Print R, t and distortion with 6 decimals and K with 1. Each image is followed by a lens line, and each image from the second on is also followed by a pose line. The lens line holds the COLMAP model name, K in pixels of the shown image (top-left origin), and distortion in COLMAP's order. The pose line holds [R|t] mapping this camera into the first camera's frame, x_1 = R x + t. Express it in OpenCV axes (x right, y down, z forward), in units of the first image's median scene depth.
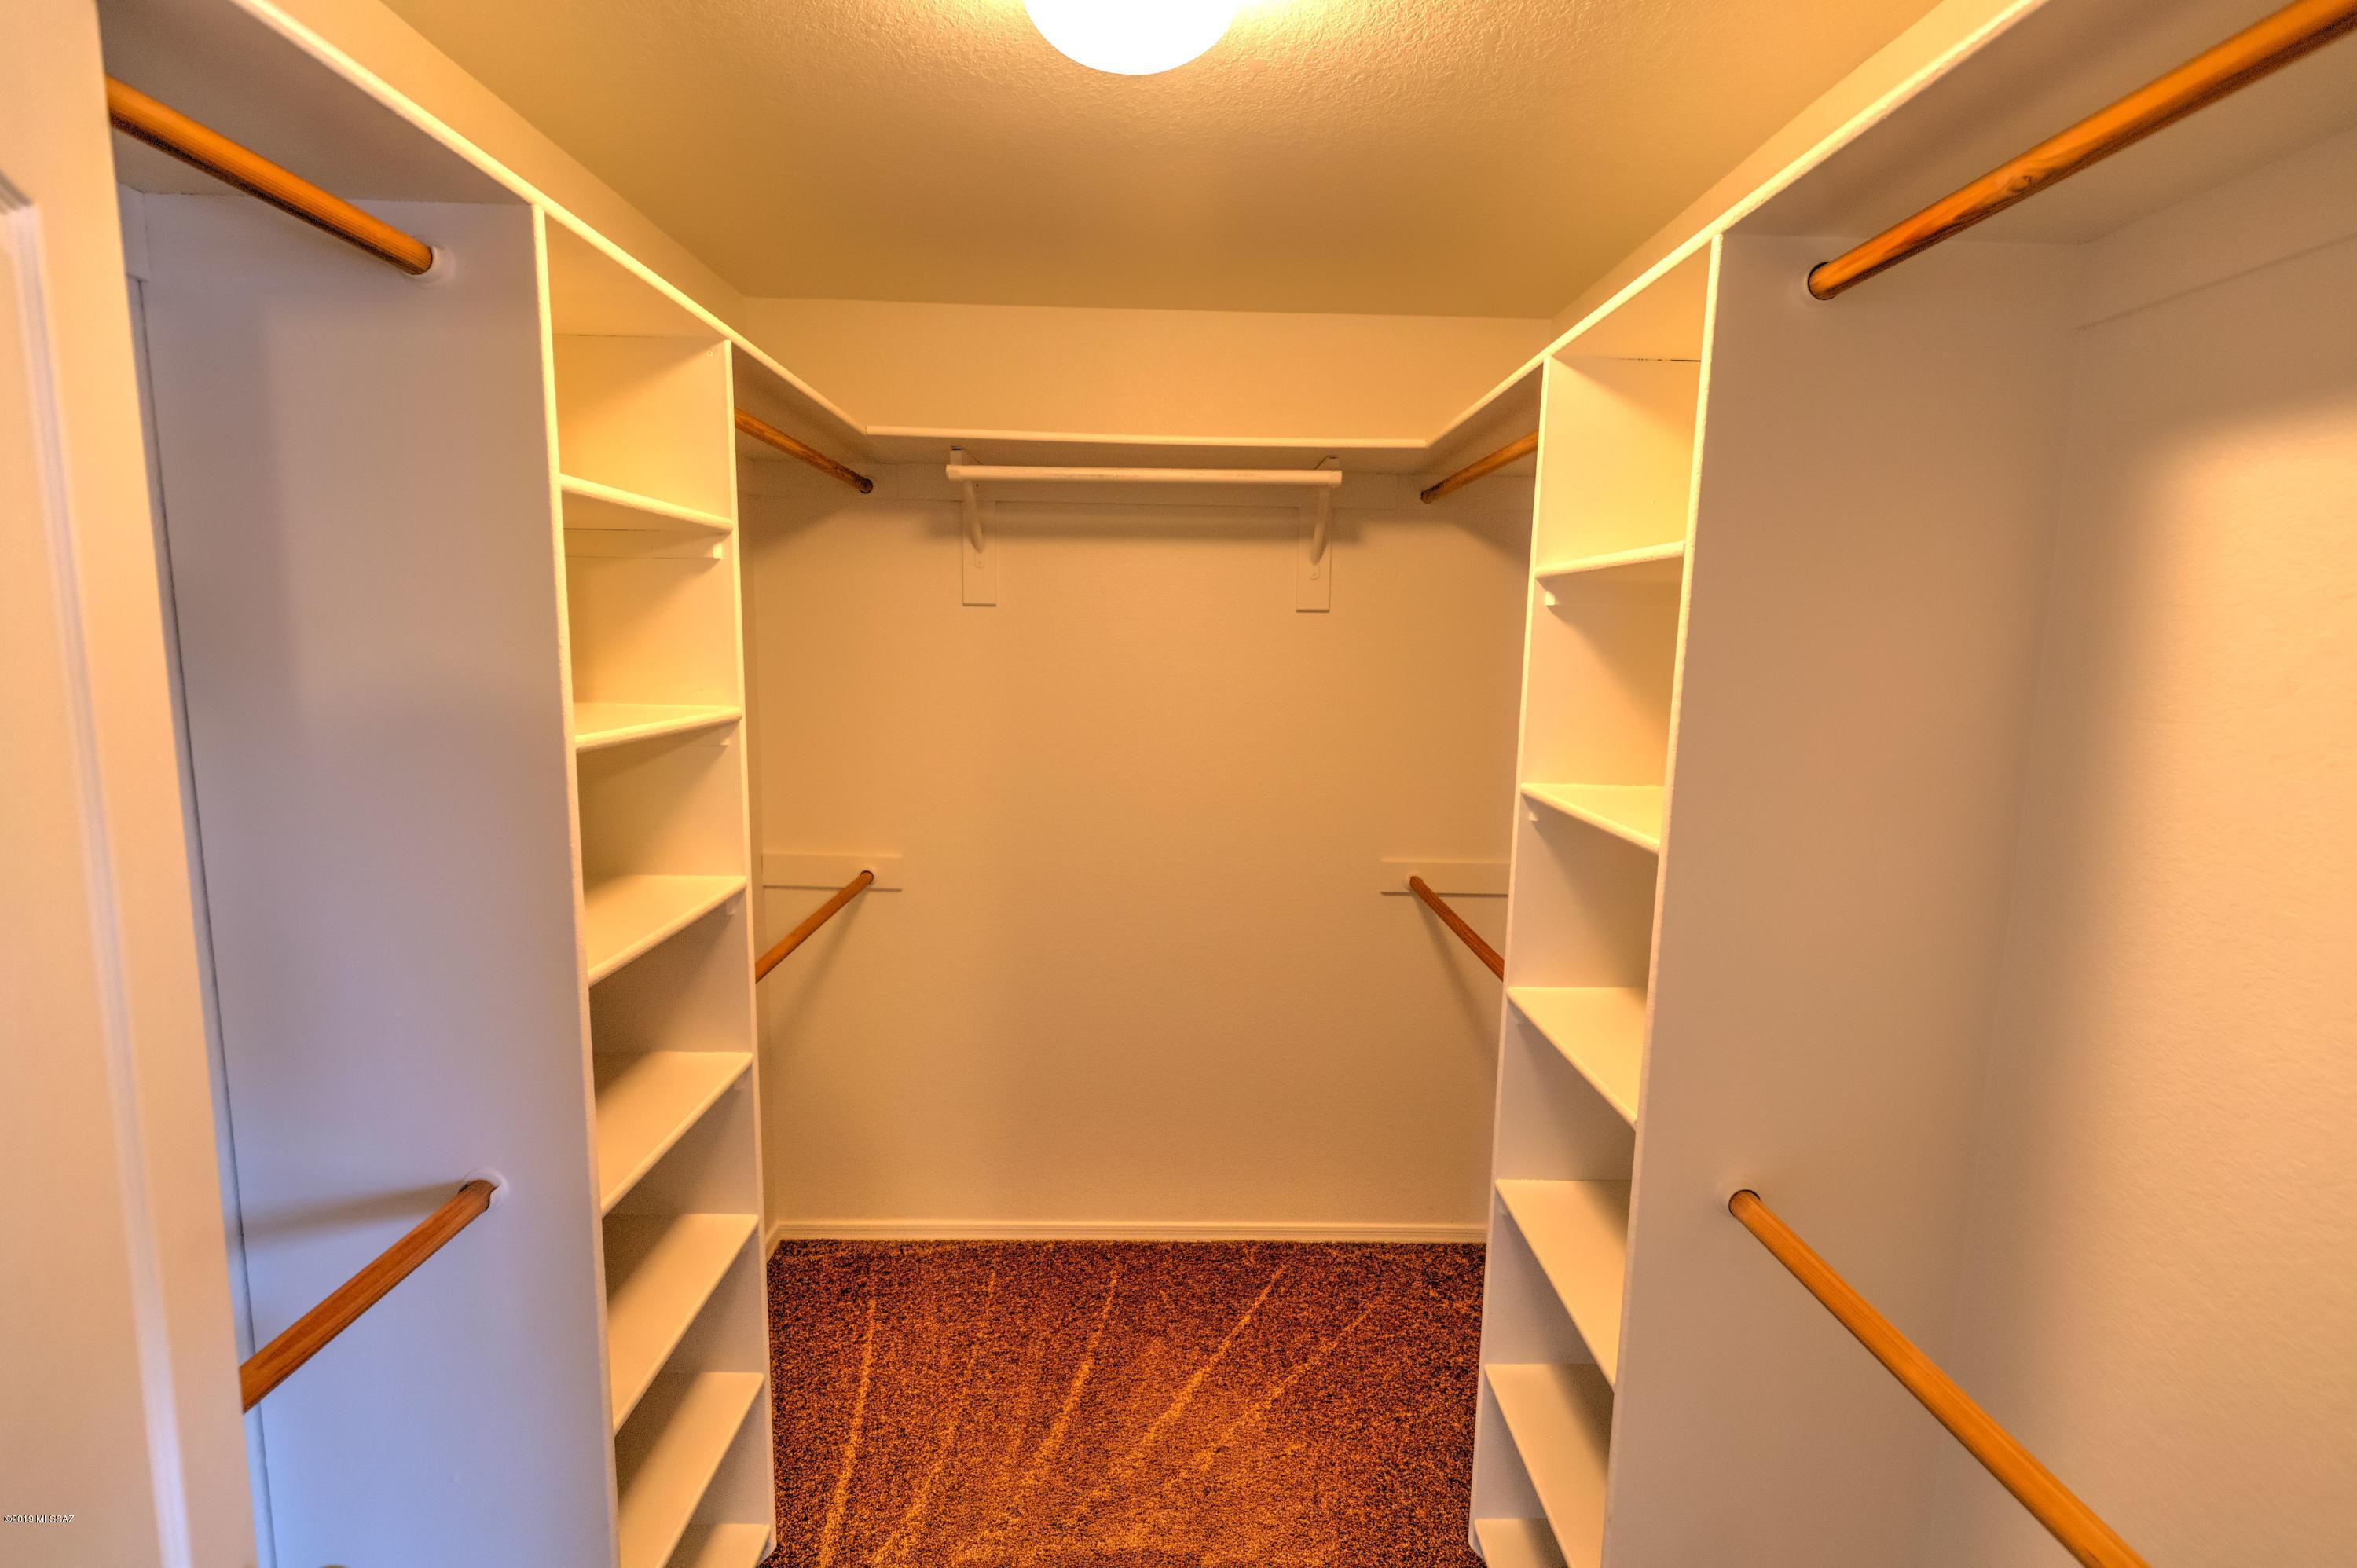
lens RADIAL K [[1062.1, 0, 1183.1], [0, 1062.1, 779.3], [0, 0, 1]] dist [0.008501, -0.000749]
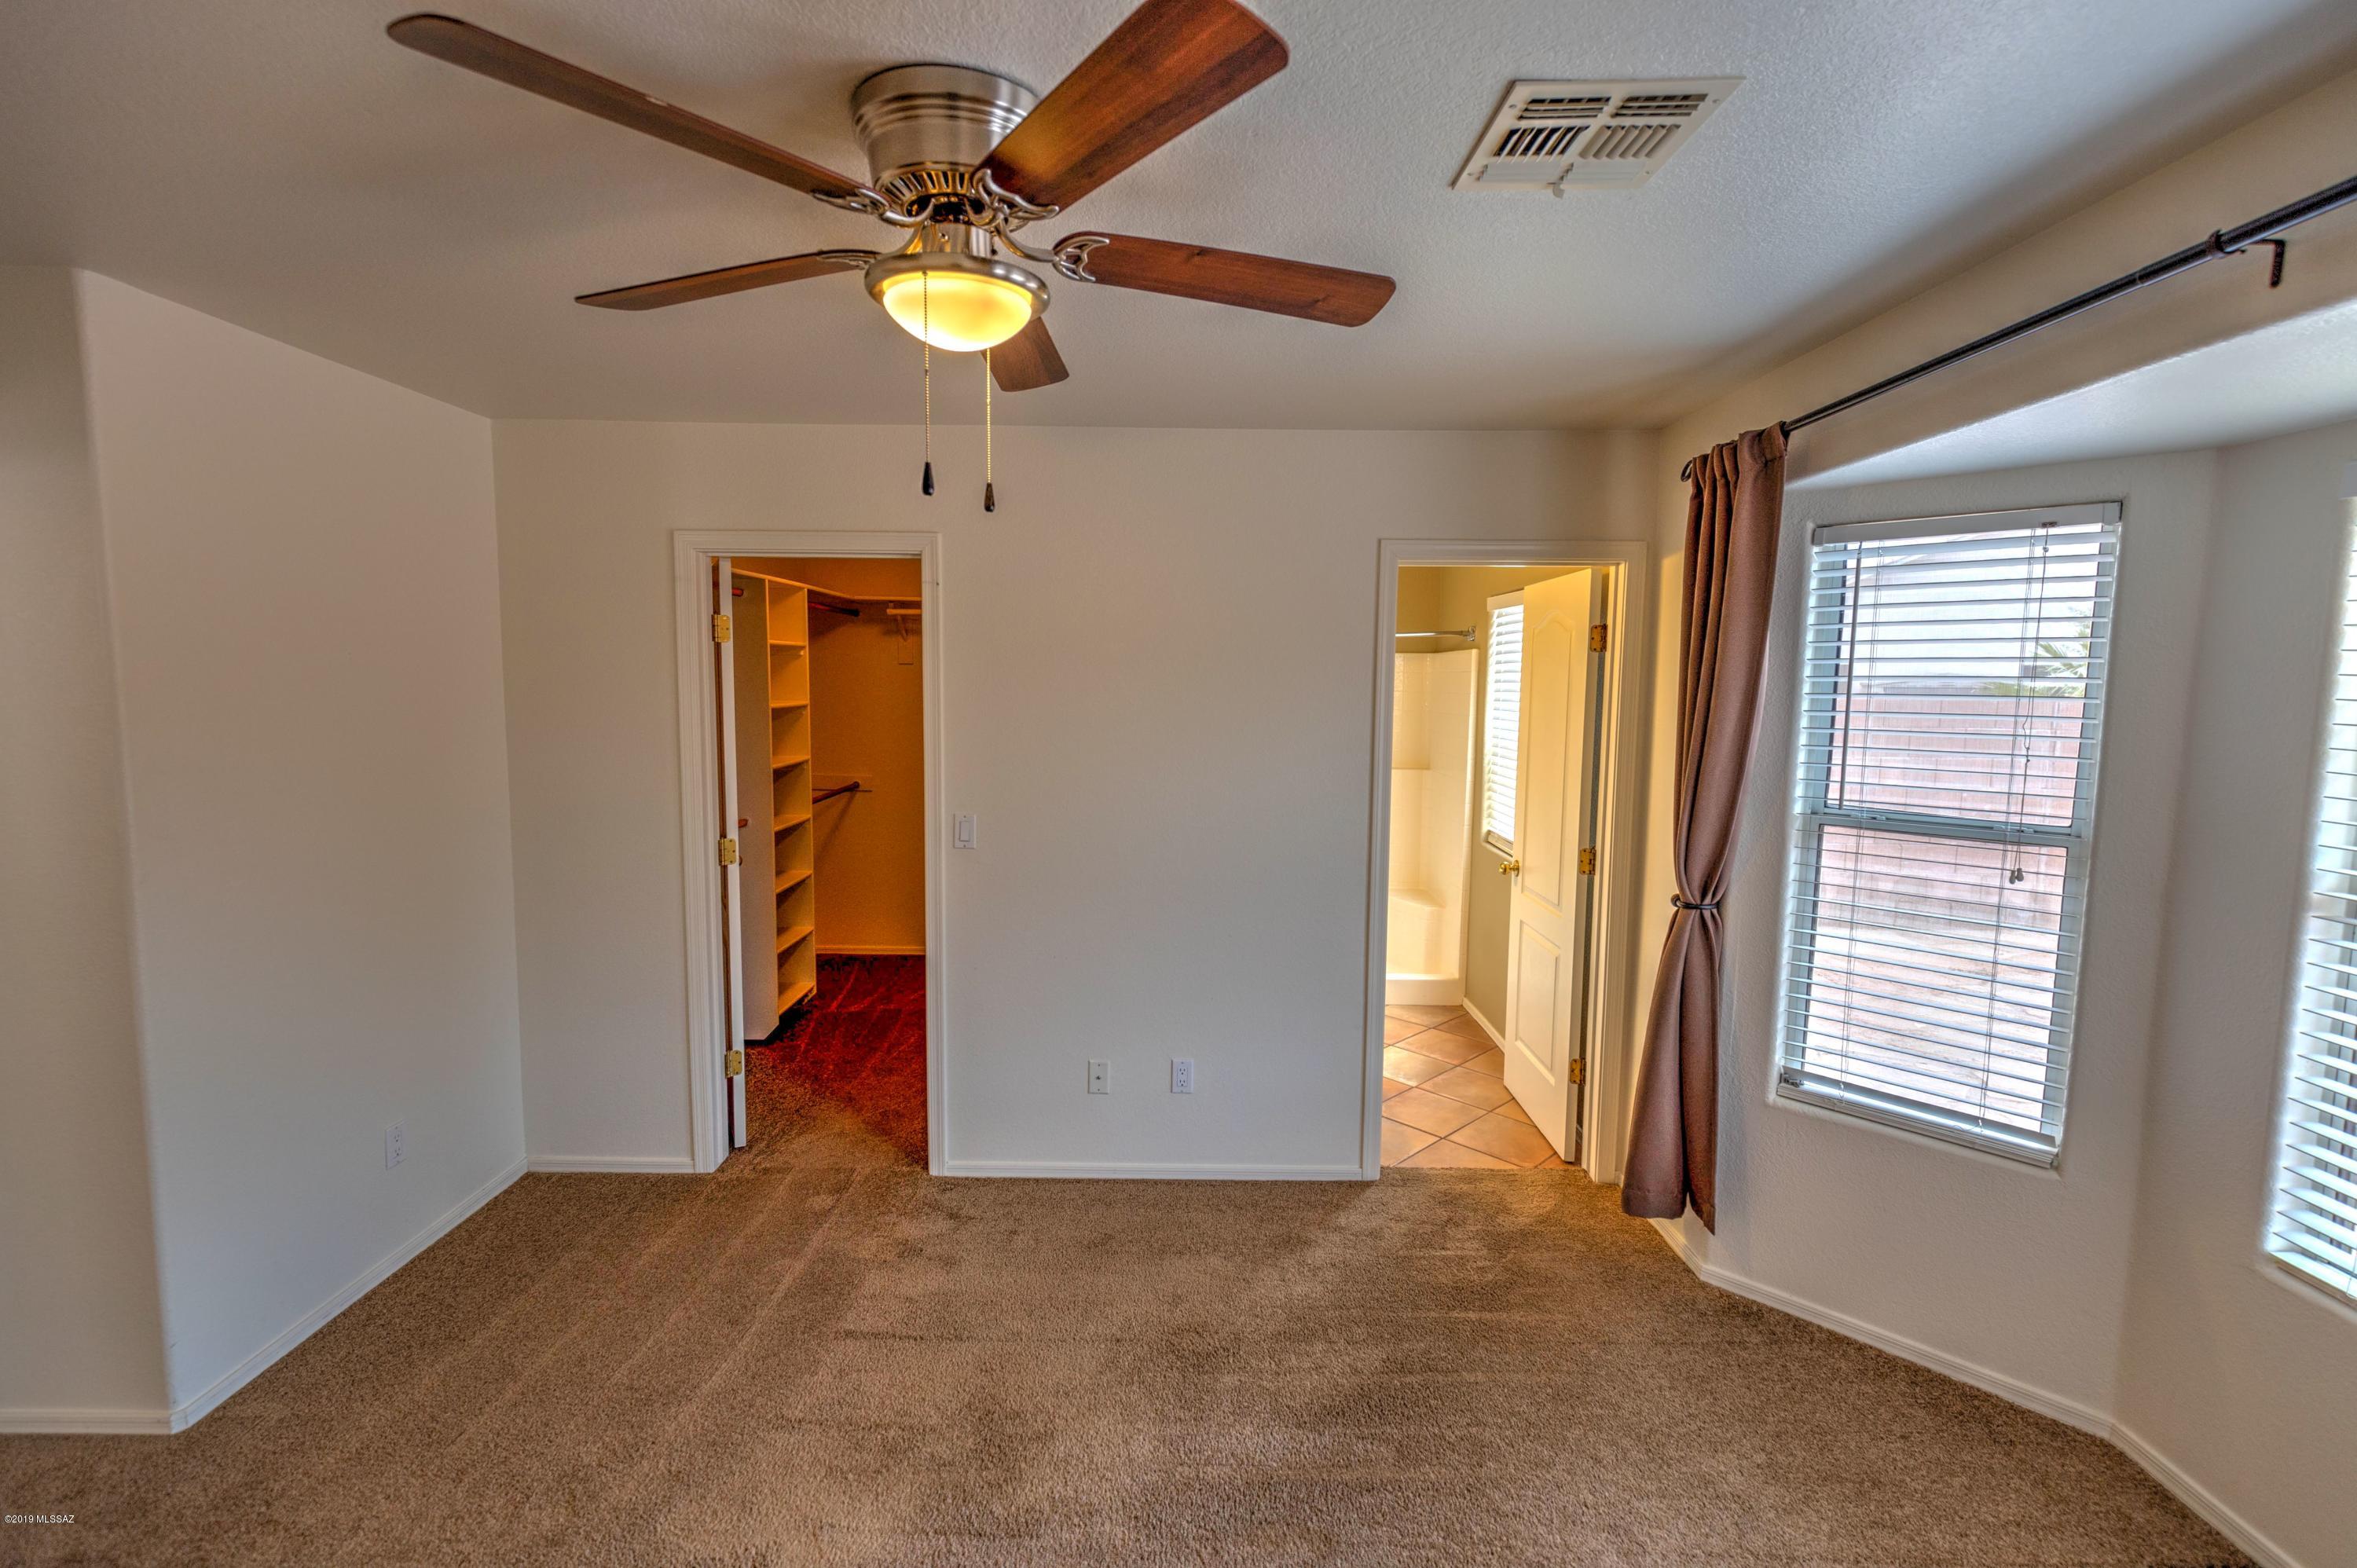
lens RADIAL K [[1062.1, 0, 1183.1], [0, 1062.1, 779.3], [0, 0, 1]] dist [0.008501, -0.000749]
pose [[0.999638, -0.011527, -0.024300, 0.761423], [0.010645, 0.999292, -0.036095, 0.289093], [0.024699, 0.035824, 0.999053, -2.096691]]
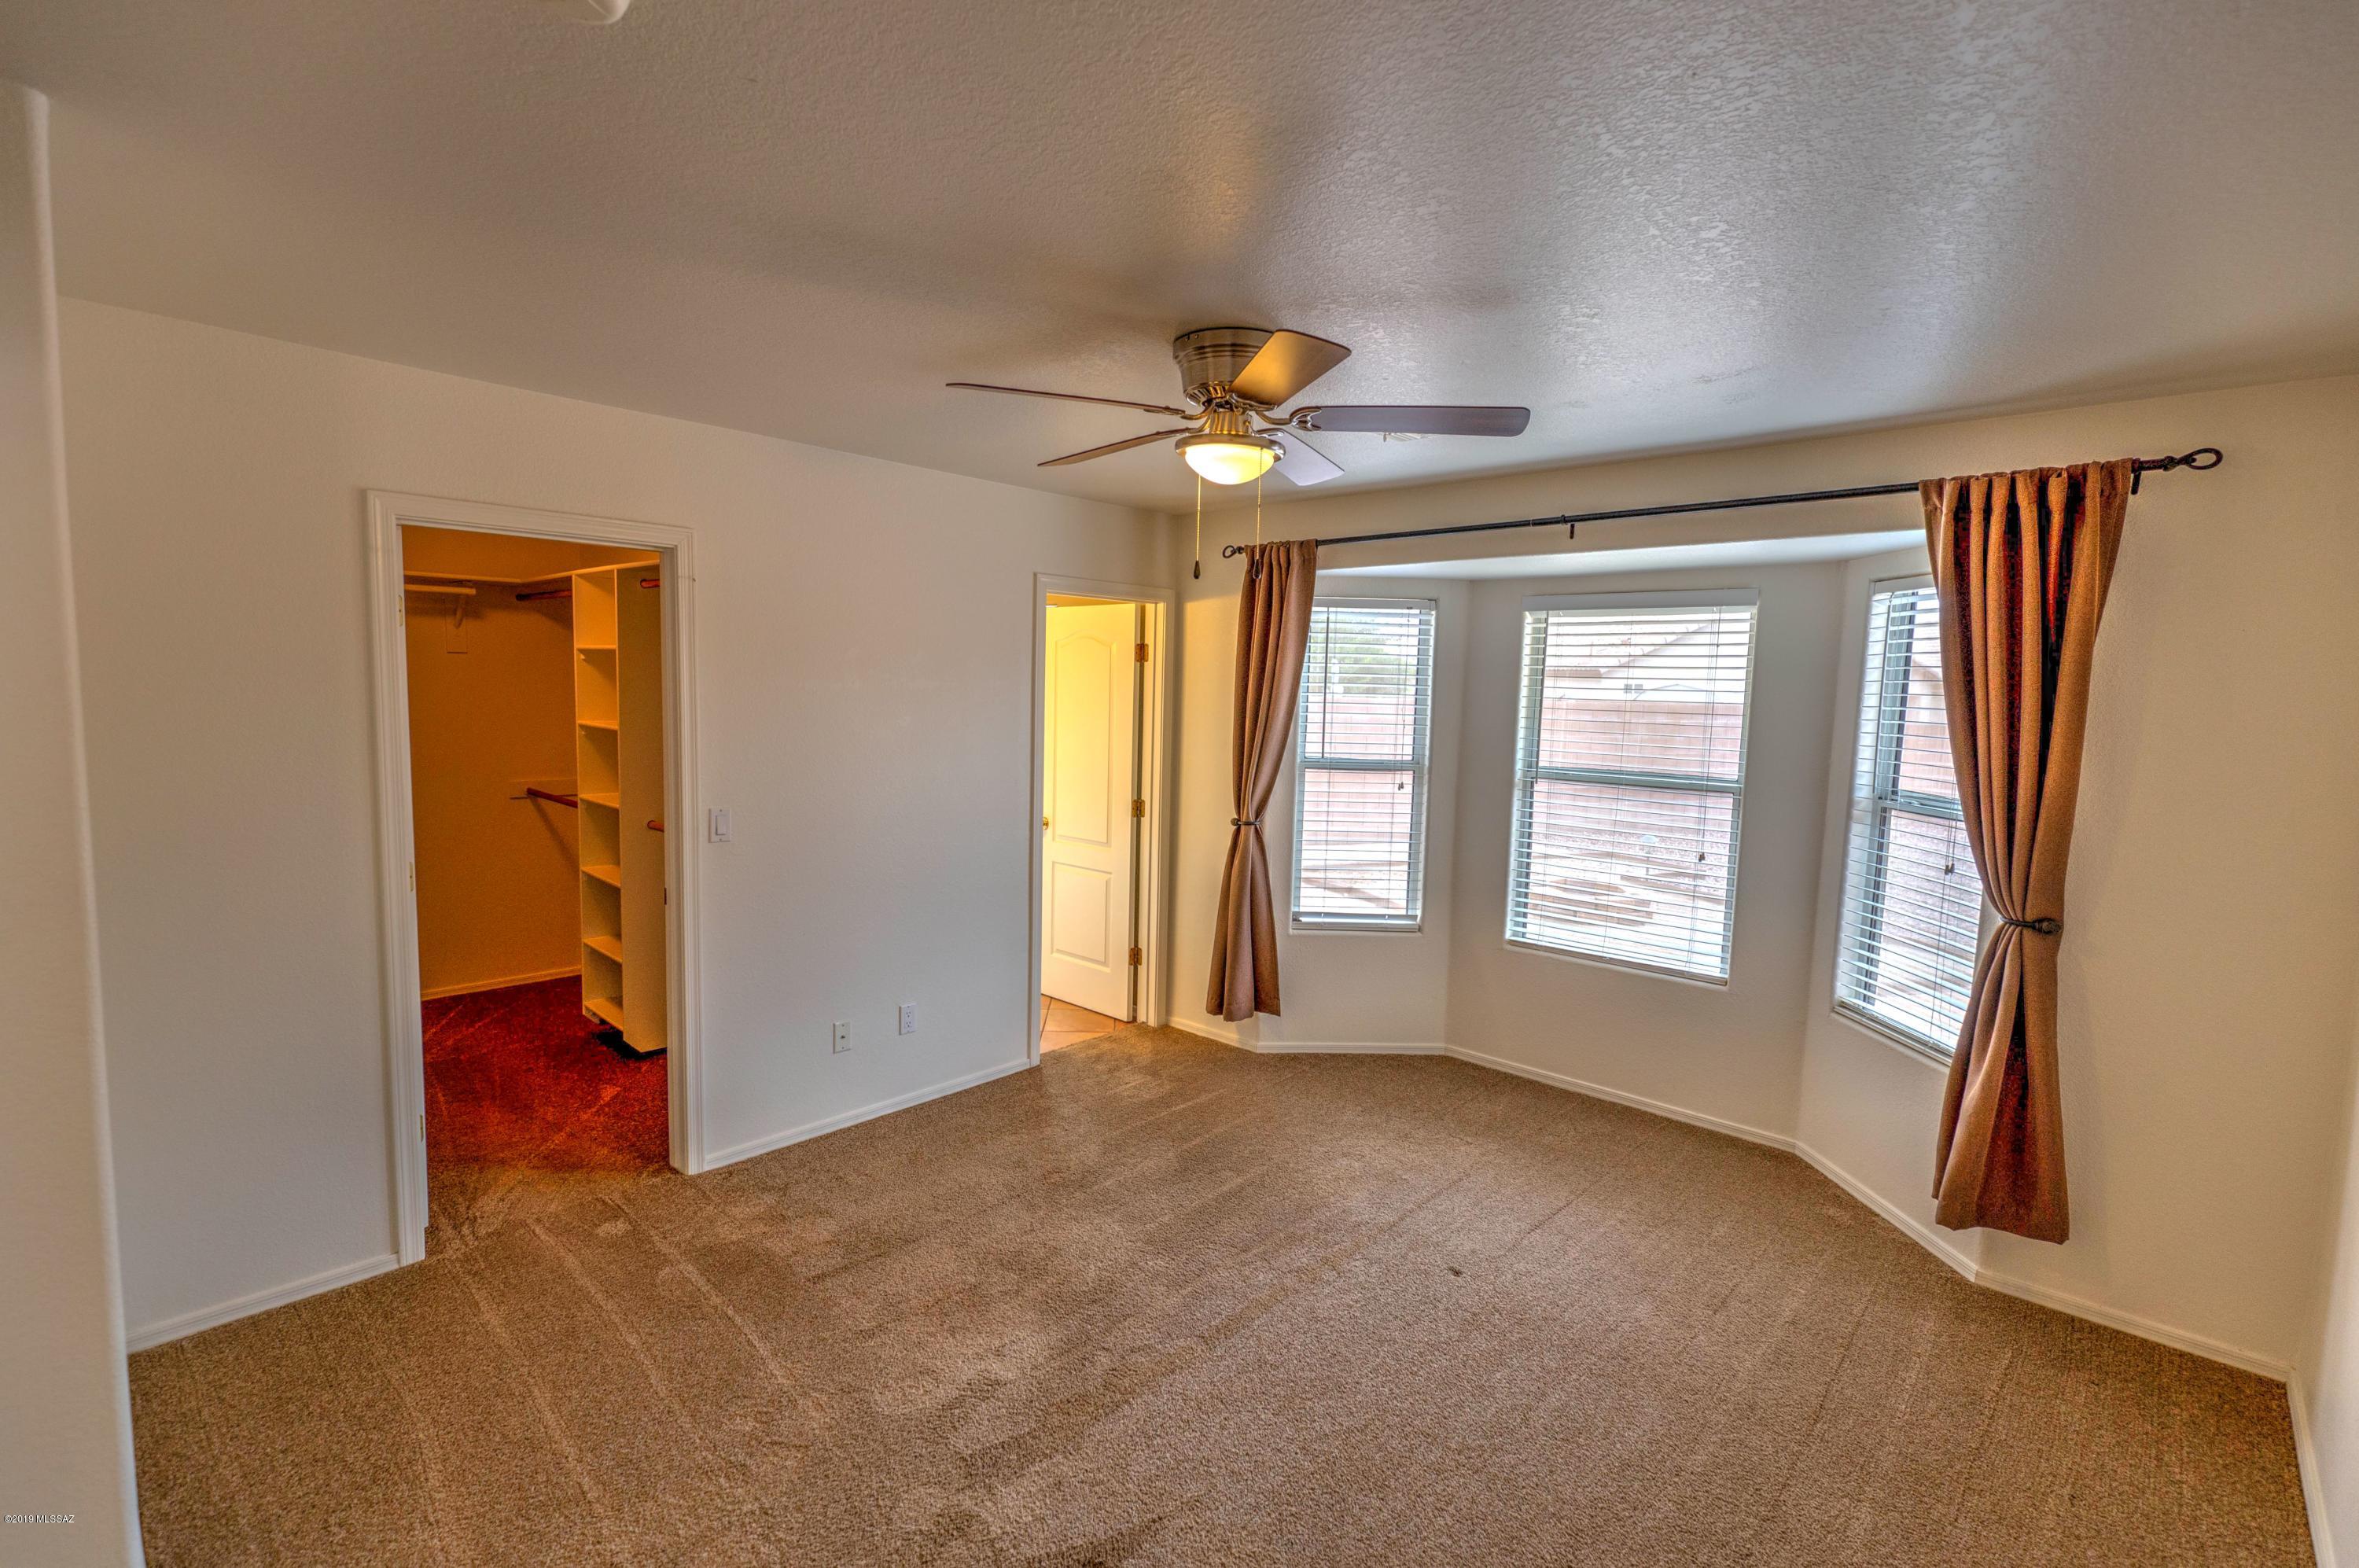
lens RADIAL K [[1063.1, 0, 1184.1], [0, 1063.1, 779.3], [0, 0, 1]] dist [0.008501, -0.000749]
pose [[0.700290, -0.077013, 0.709692, -0.597441], [0.089110, 0.995818, 0.020132, 0.252083], [-0.708275, 0.049143, 0.704224, -2.203441]]
